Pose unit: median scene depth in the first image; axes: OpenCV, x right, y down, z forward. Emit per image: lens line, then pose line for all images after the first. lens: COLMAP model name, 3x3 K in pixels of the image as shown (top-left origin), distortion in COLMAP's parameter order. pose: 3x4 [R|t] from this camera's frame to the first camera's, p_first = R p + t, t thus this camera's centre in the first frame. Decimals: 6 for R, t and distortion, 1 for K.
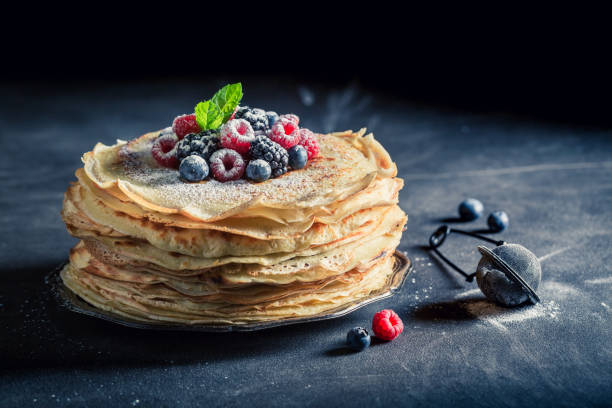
lens RADIAL K [[2216.1, 0, 306.0], [0, 2216.1, 204.0], [0, 0, 1]] dist [-0.130510, -0.990838]
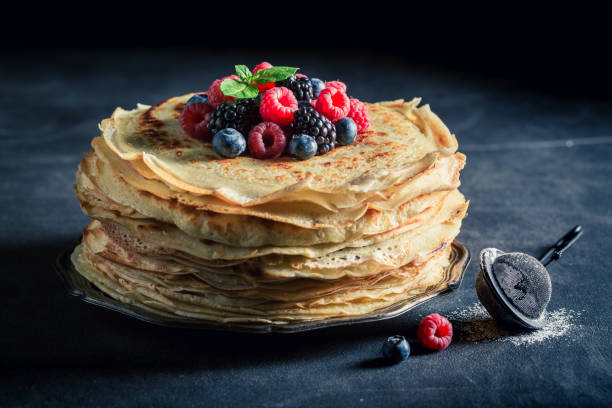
lens RADIAL K [[2208.7, 0, 306.0], [0, 2208.7, 204.0], [0, 0, 1]] dist [-0.425396, -0.578962]
pose [[0.999587, 0.023997, 0.015810, -0.033962], [-0.024503, 0.999167, 0.032623, -0.021226], [-0.015014, -0.032997, 0.999343, 0.131656]]
